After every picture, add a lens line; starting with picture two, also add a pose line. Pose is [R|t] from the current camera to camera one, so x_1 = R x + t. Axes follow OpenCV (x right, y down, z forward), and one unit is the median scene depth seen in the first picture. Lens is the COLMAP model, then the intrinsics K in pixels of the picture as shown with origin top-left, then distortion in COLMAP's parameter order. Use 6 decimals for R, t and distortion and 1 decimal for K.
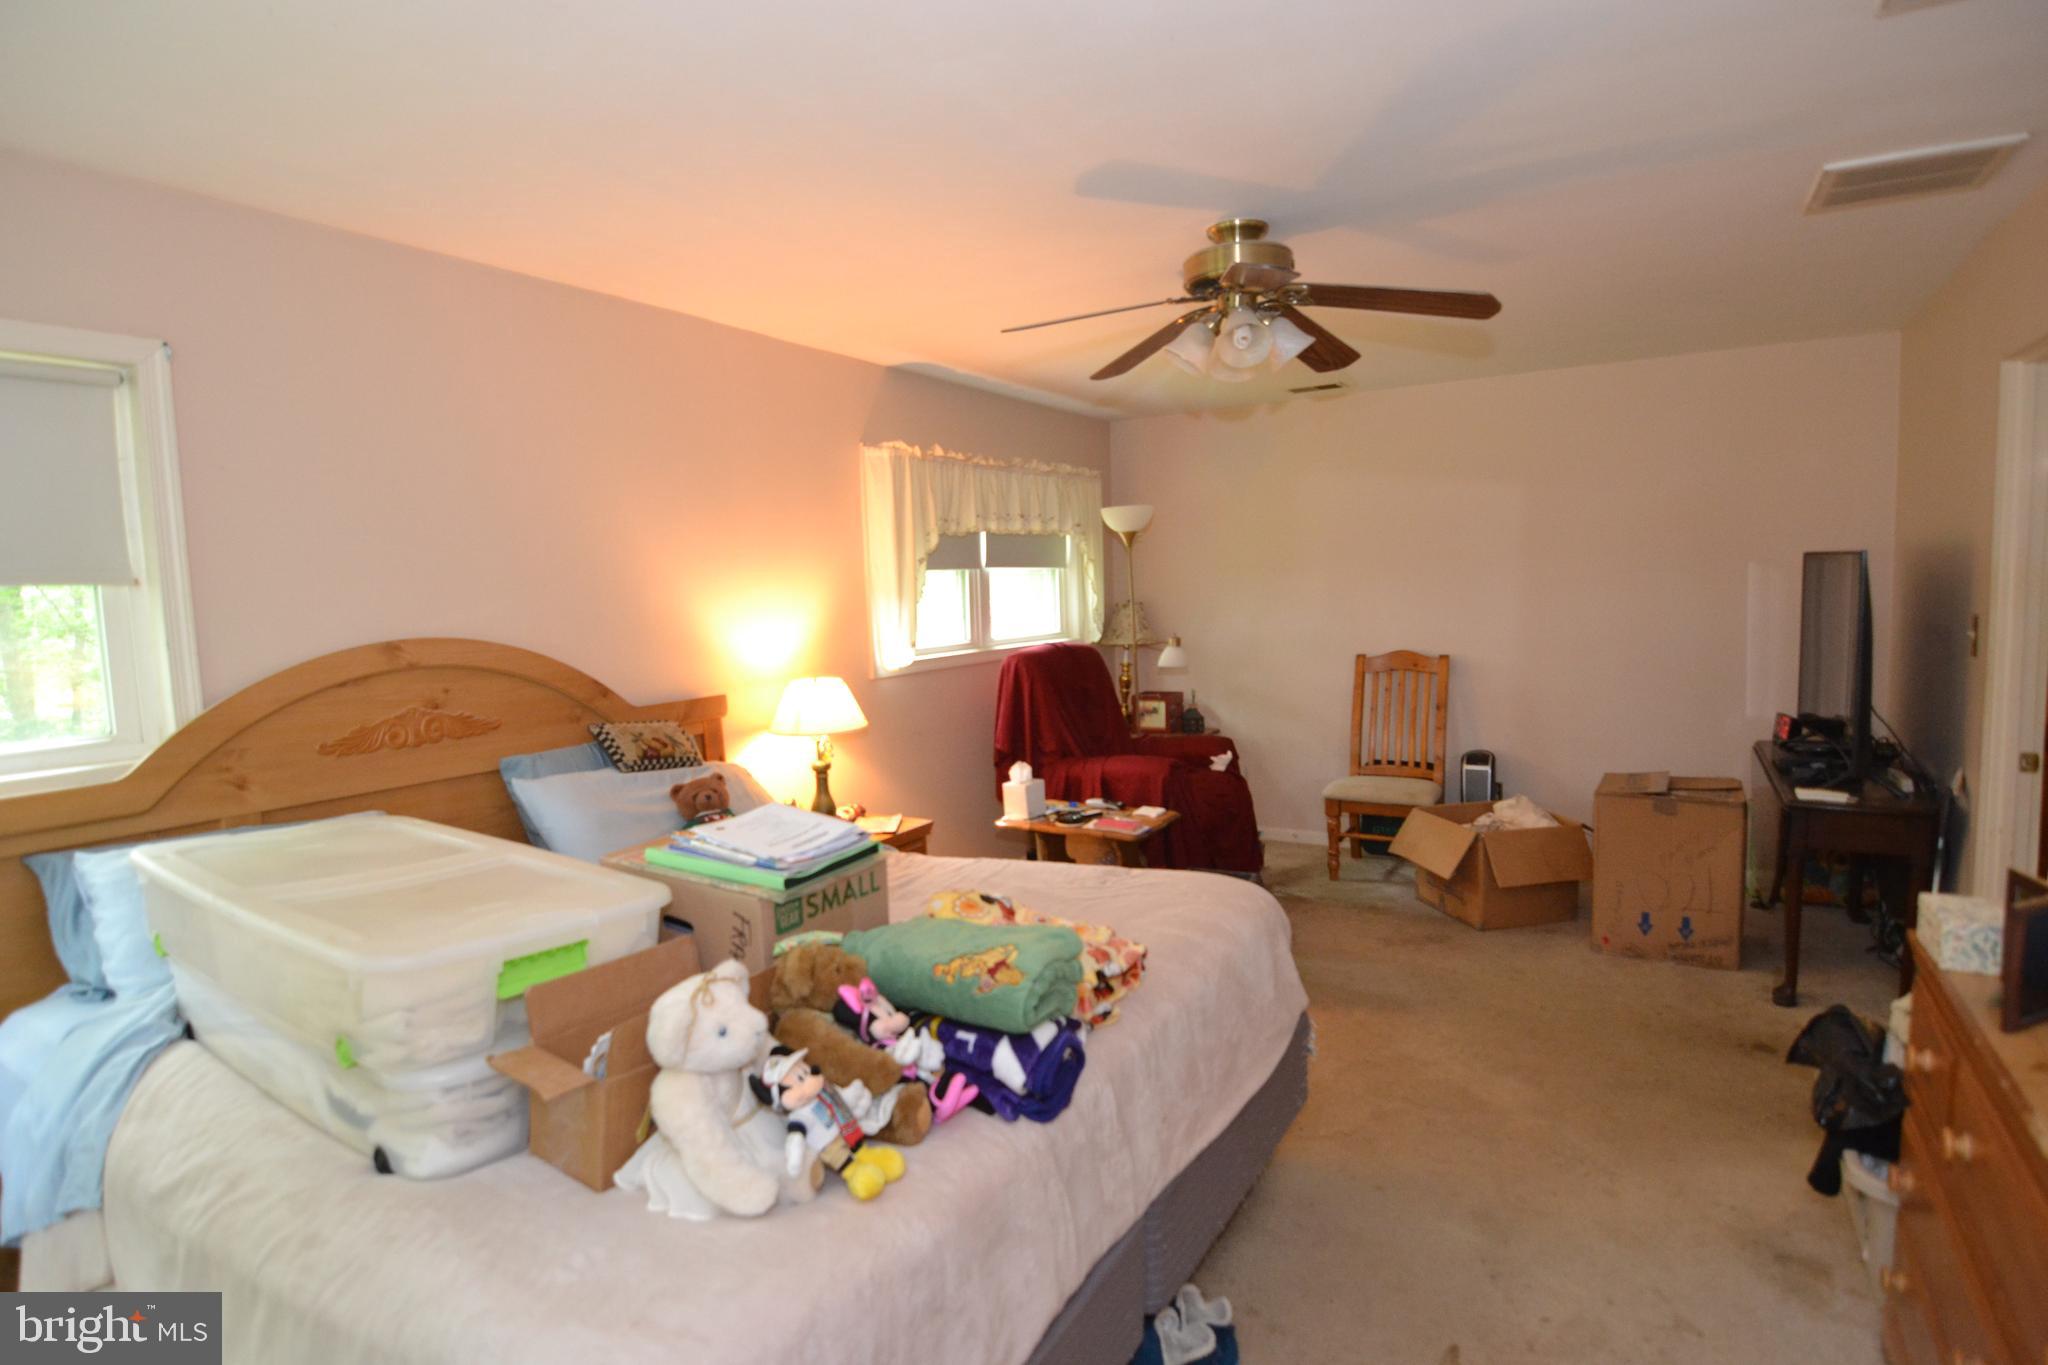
lens RADIAL K [[1047.8, 0, 1018.8], [0, 1047.8, 685.3], [0, 0, 1]] dist [-0.003601, -0.011546]
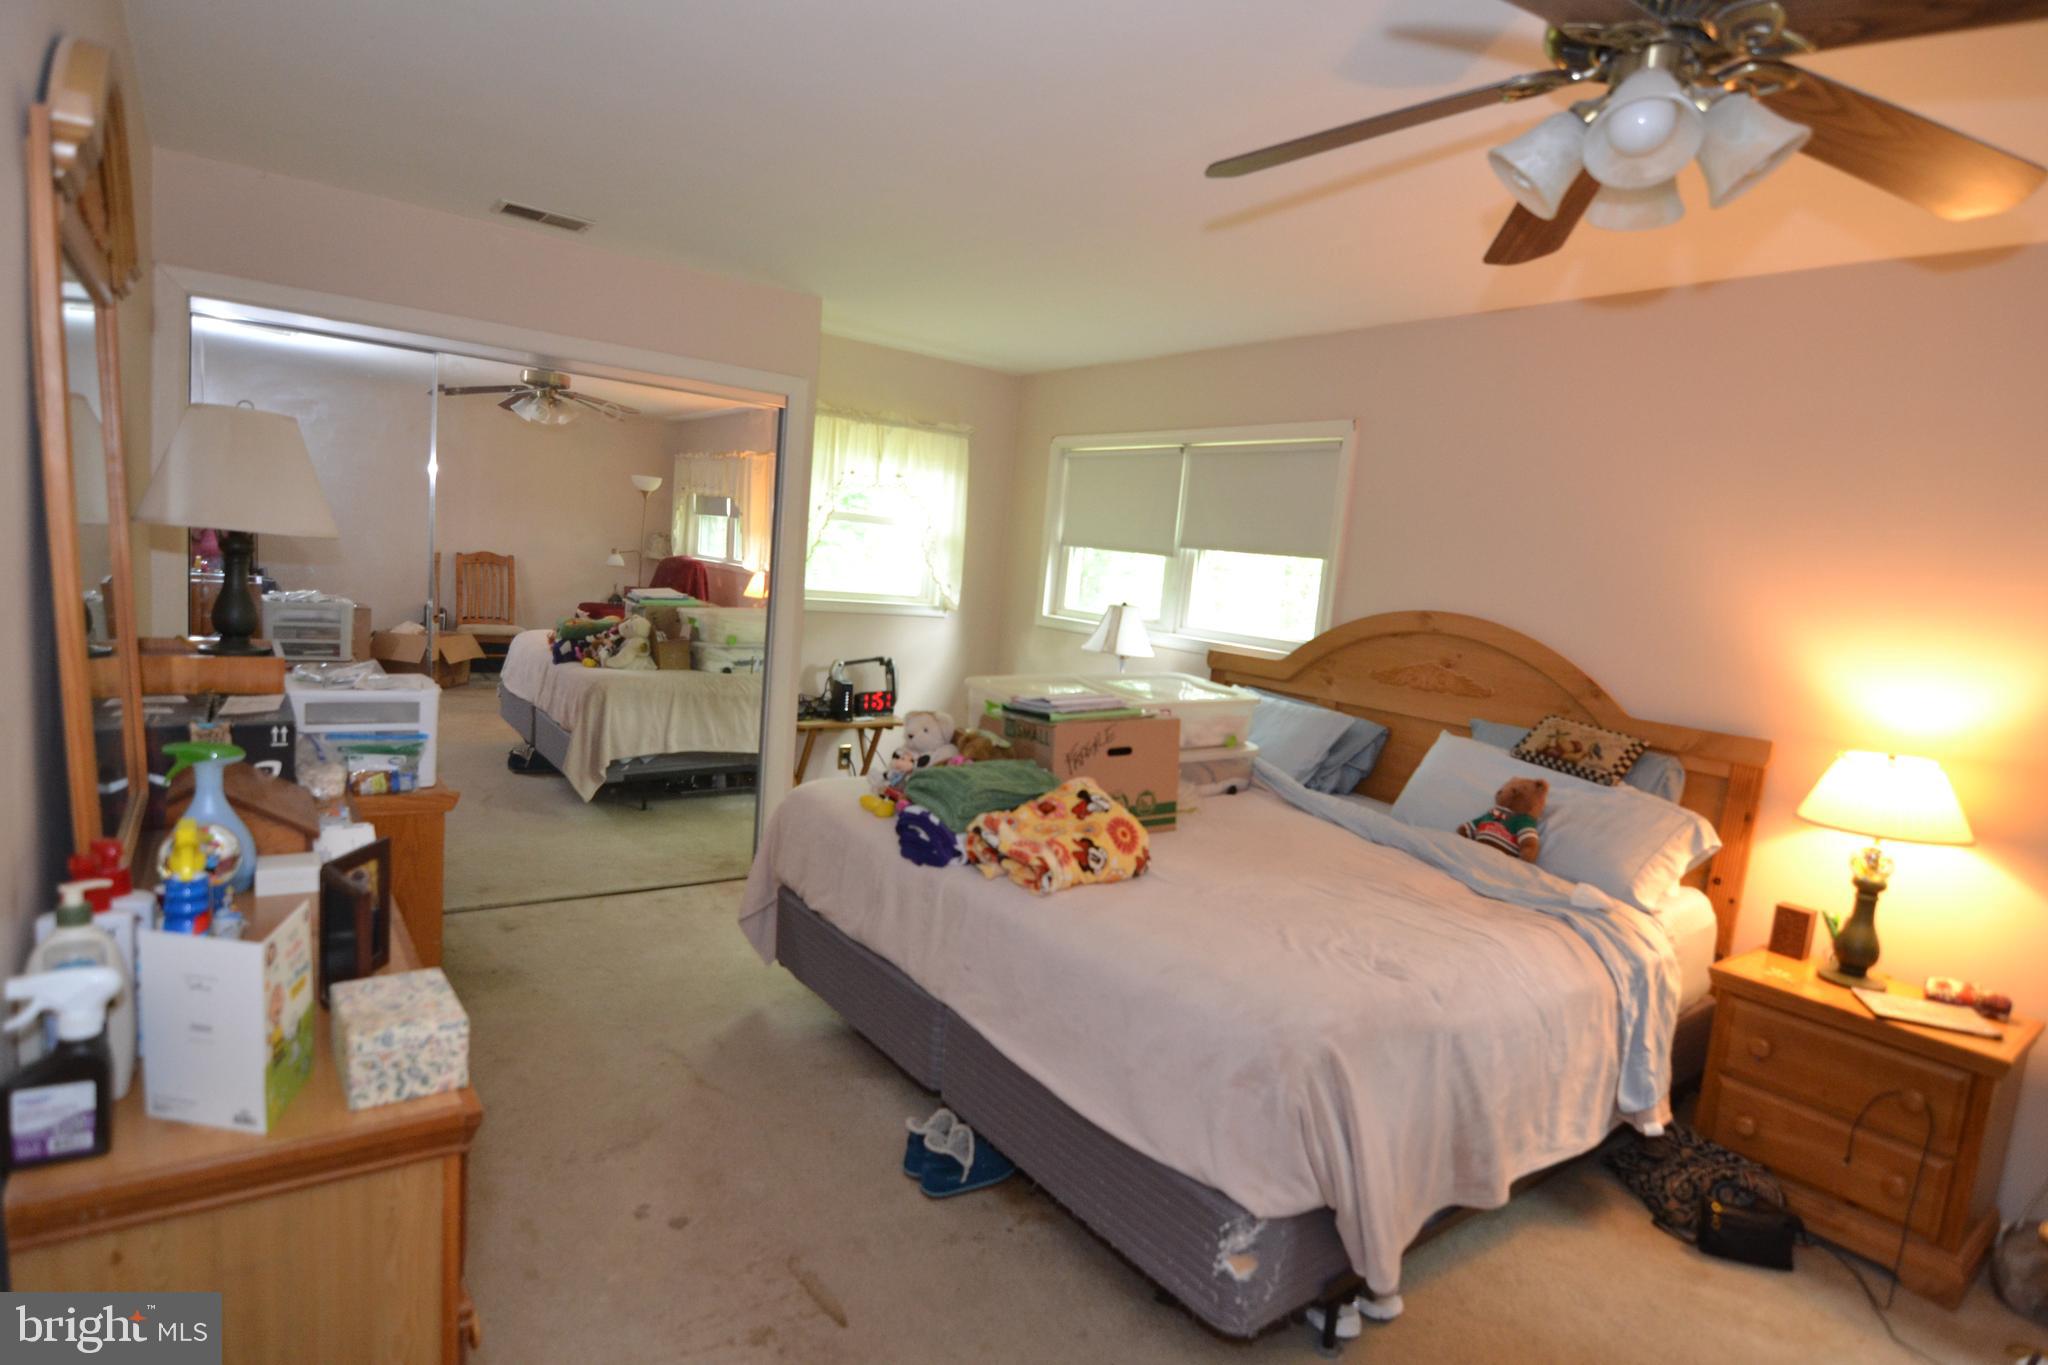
lens RADIAL K [[1047.8, 0, 1018.8], [0, 1047.8, 685.3], [0, 0, 1]] dist [-0.003601, -0.011546]
pose [[-0.374258, 0.119854, -0.919547, 0.748932], [-0.157667, 0.968950, 0.190464, -0.106217], [0.913823, 0.216265, -0.343740, 0.848702]]
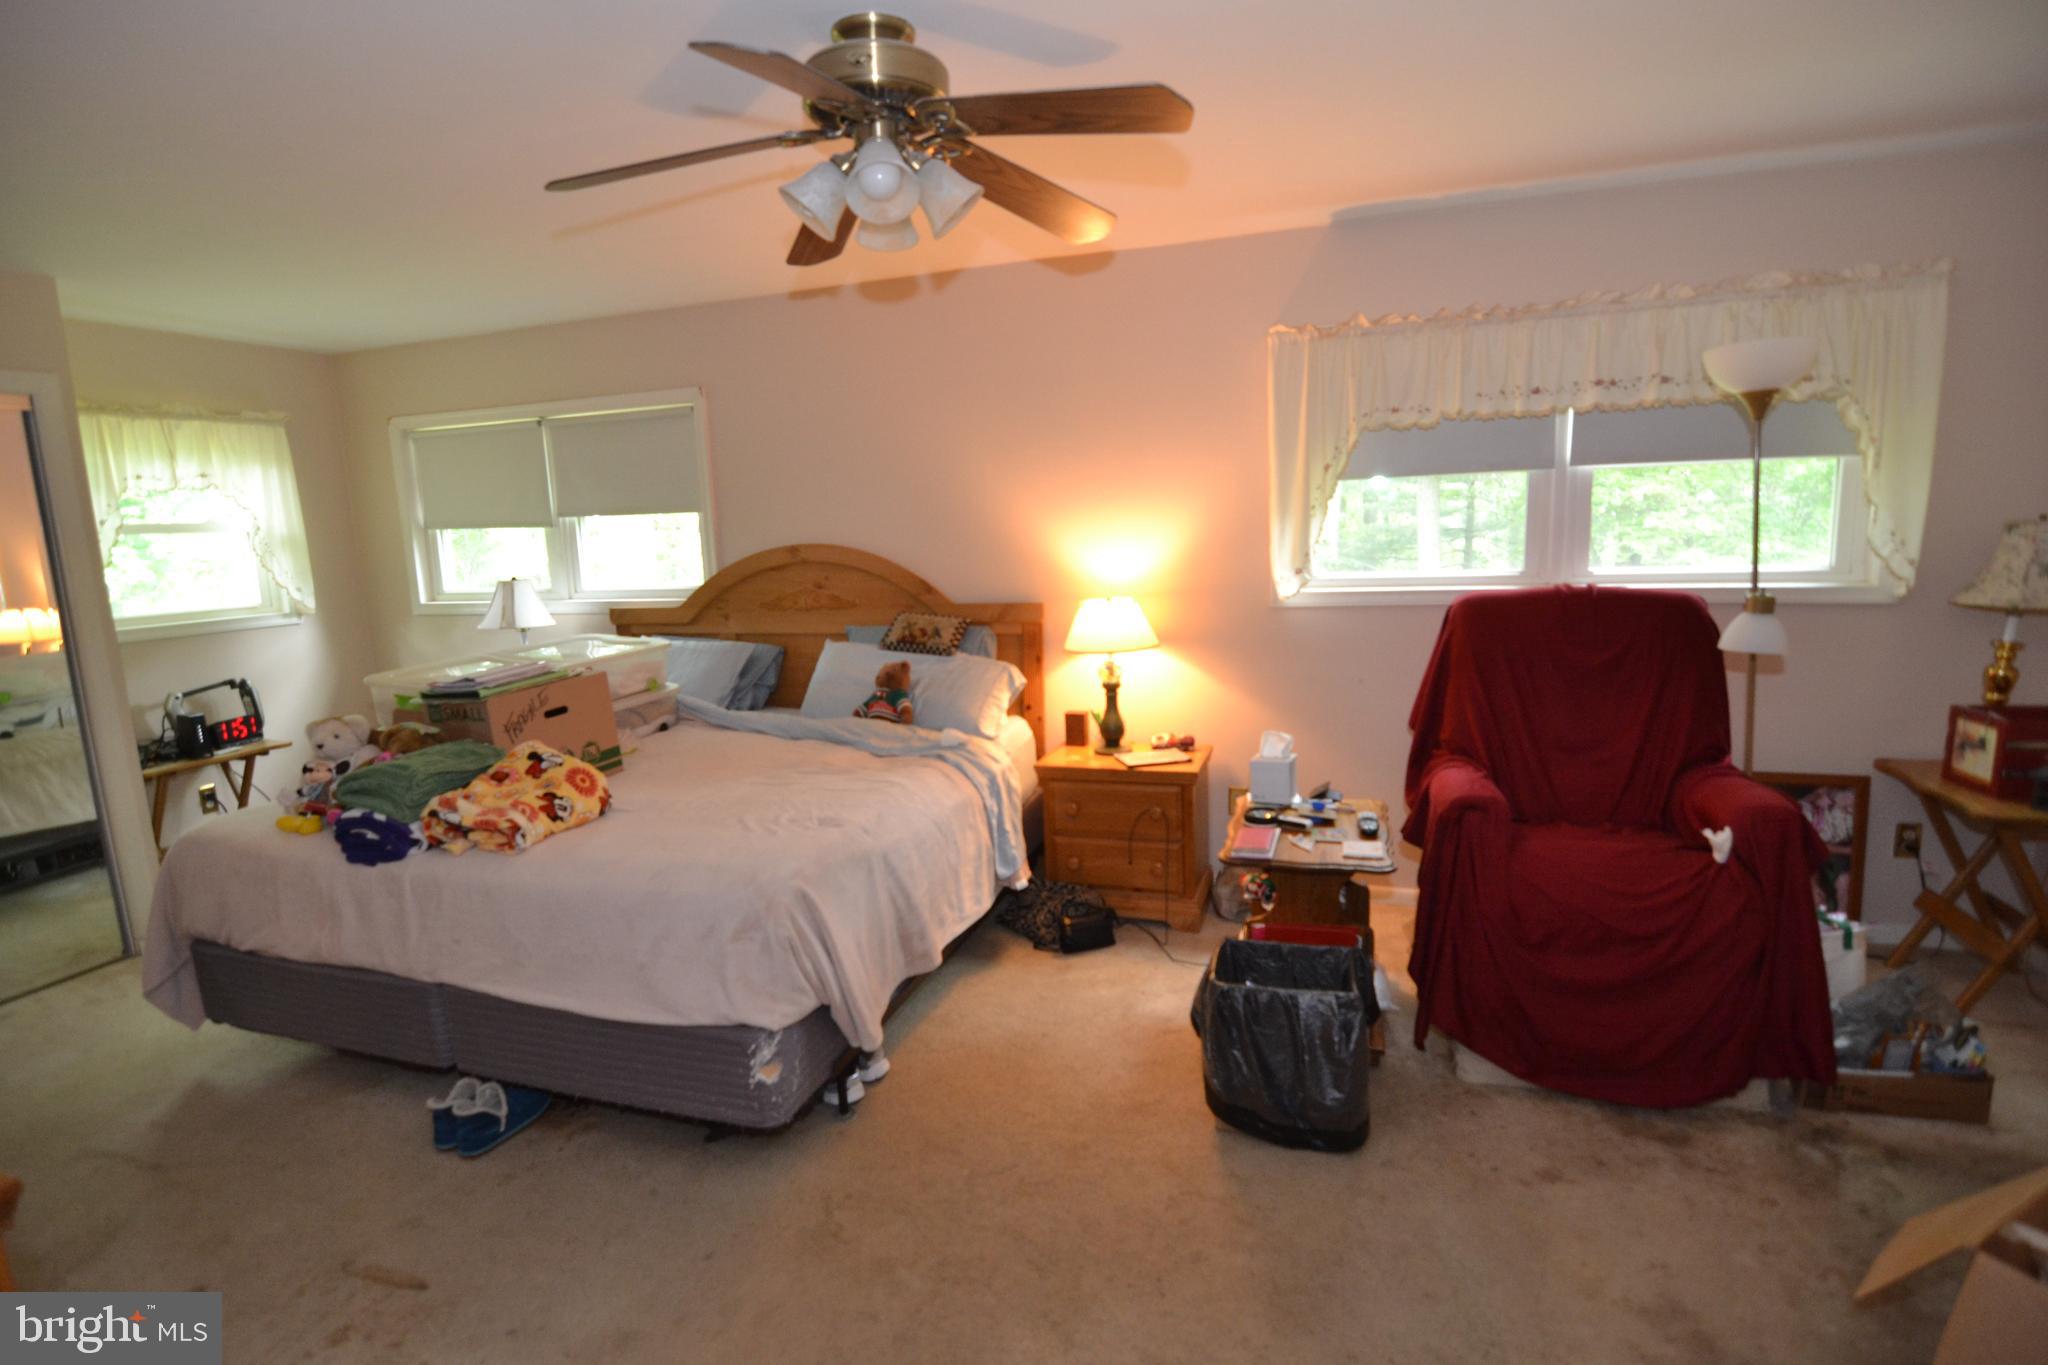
lens RADIAL K [[997.6, 0, 1017.4], [0, 997.6, 678.5], [0, 0, 1]] dist [-0.015993, -0.001747]
pose [[0.220675, 0.181721, -0.958269, 0.869480], [-0.060432, 0.983150, 0.172523, -0.108593], [0.973474, 0.019839, 0.227938, 0.836102]]
